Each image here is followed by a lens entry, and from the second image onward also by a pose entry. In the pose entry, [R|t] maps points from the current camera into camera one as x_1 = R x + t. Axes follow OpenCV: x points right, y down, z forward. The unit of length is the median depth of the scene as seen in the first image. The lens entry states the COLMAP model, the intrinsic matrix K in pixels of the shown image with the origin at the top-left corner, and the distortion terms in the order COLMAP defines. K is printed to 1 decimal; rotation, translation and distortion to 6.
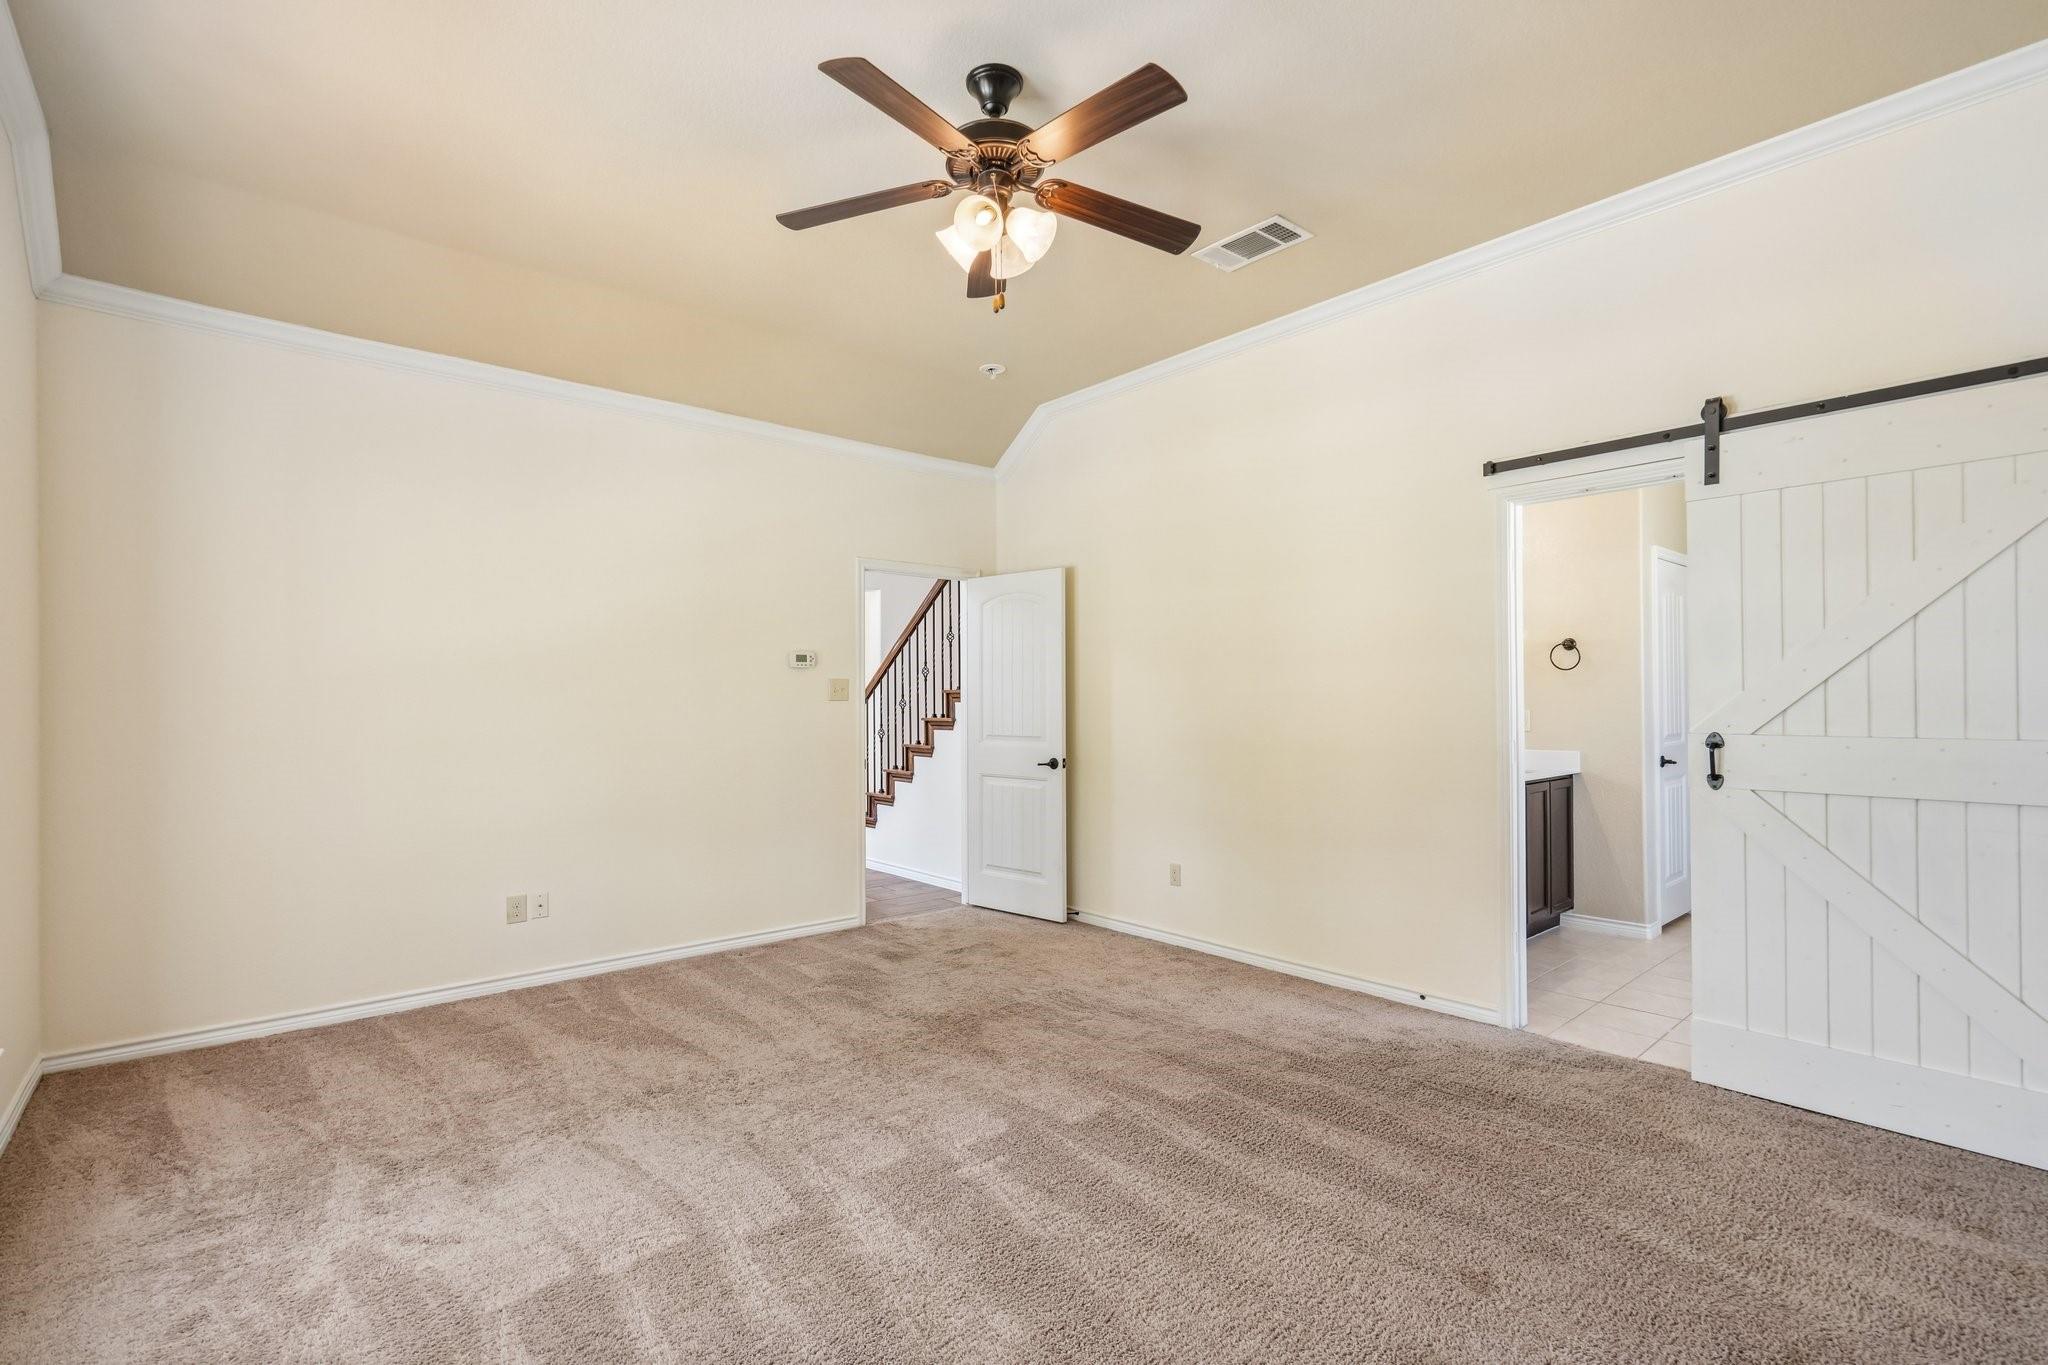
lens RADIAL K [[936.4, 0, 1024.3], [0, 936.4, 697.3], [0, 0, 1]] dist [-0.003330, 0.002460]
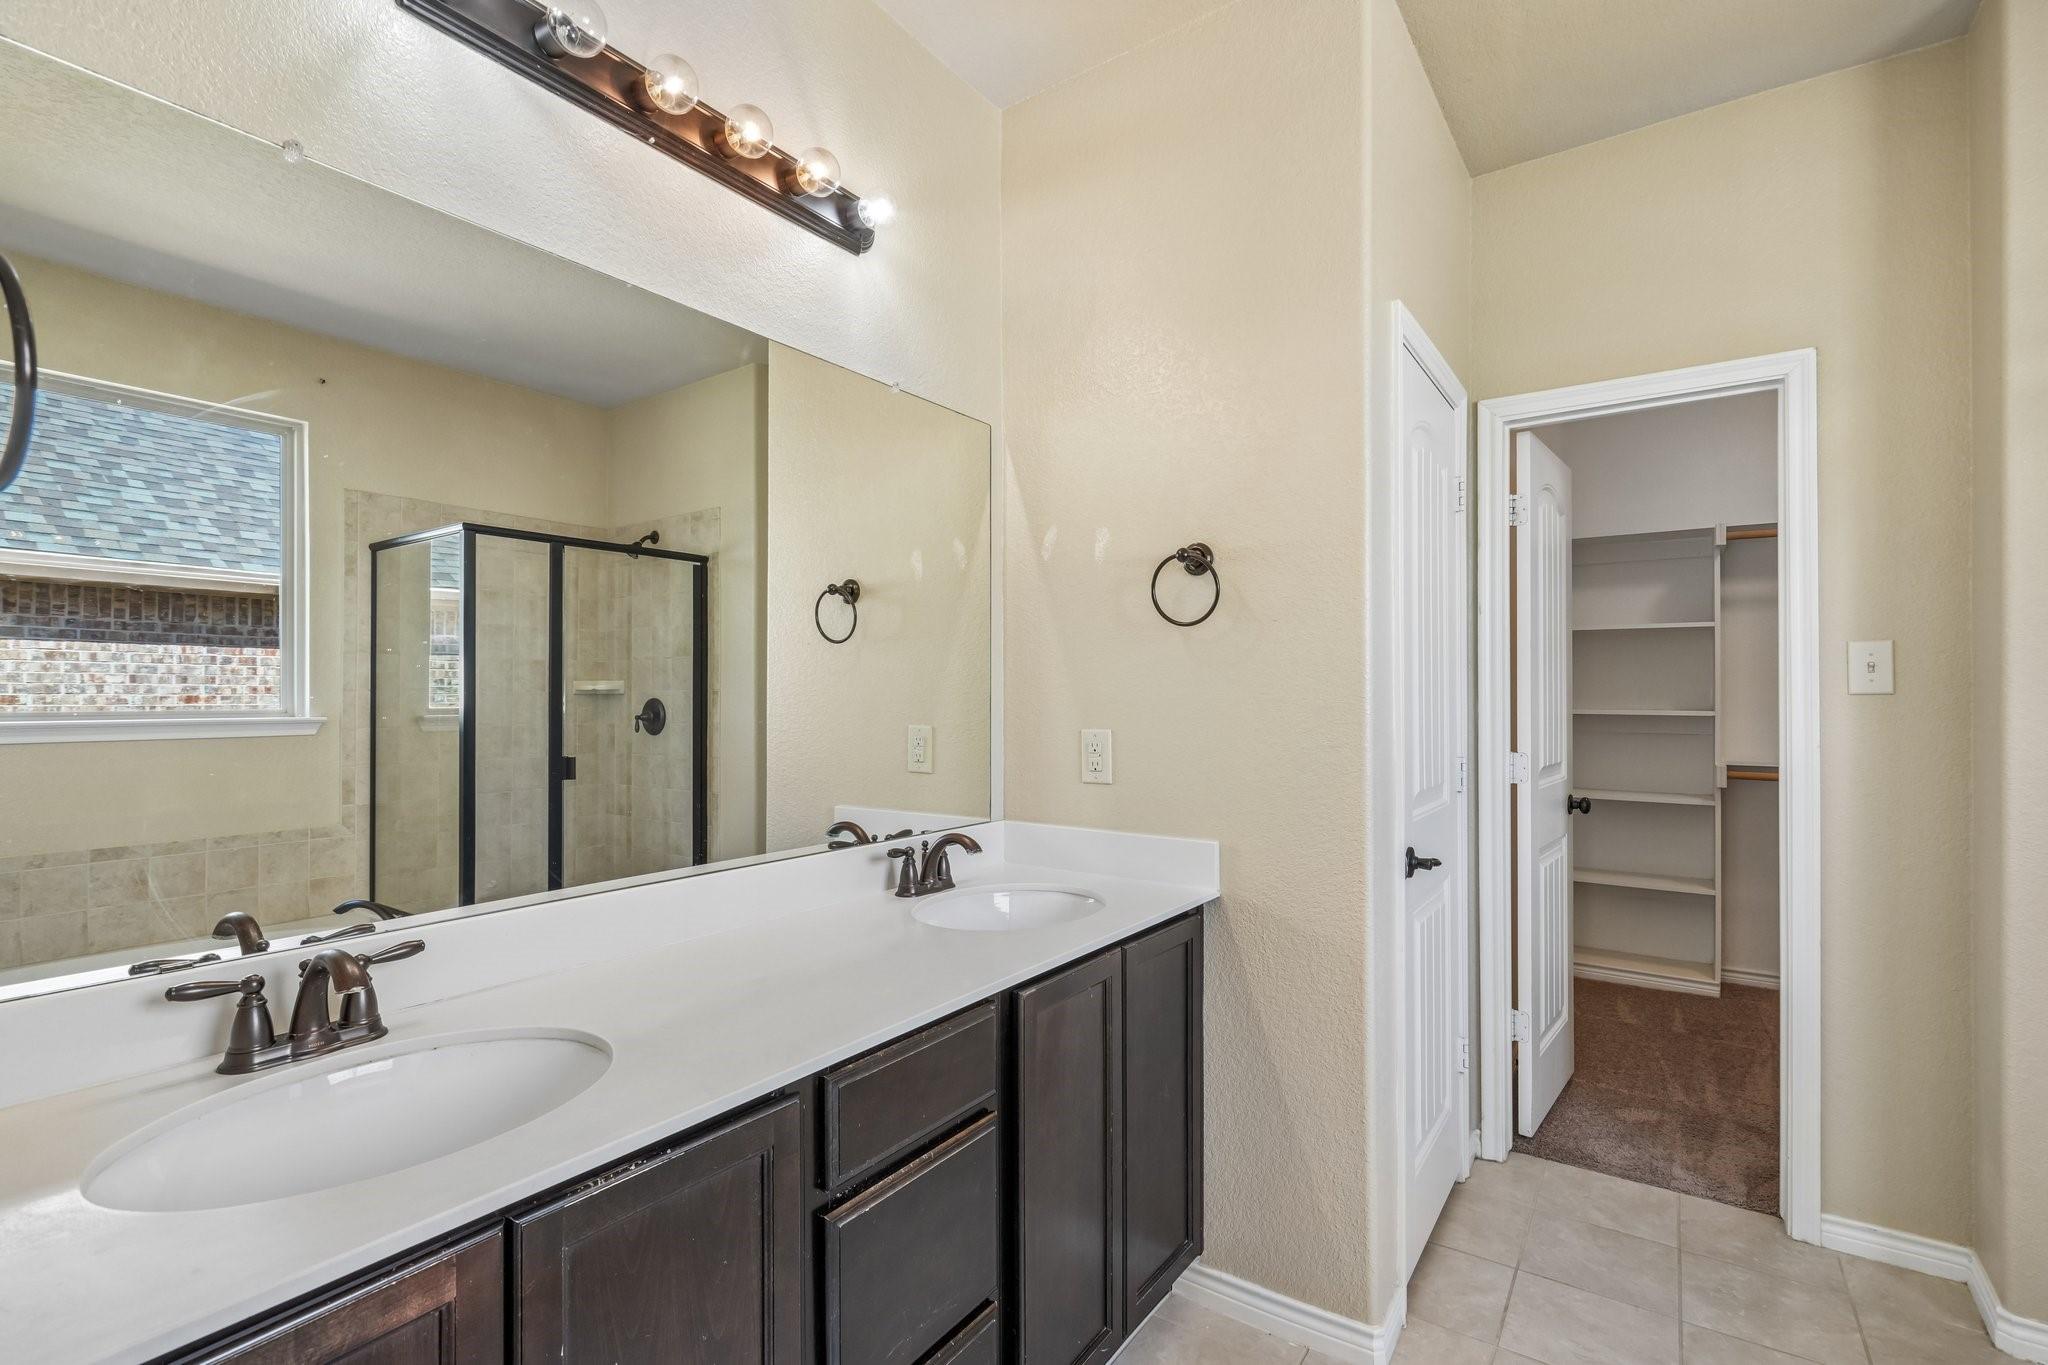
lens RADIAL K [[936.4, 0, 1025.3], [0, 936.4, 682.9], [0, 0, 1]] dist [-0.003330, 0.002460]
pose [[0.969465, 0.002284, 0.245219, 0.426858], [-0.002901, 0.999993, 0.002154, -0.007064], [-0.245213, -0.002800, 0.969465, 0.655820]]
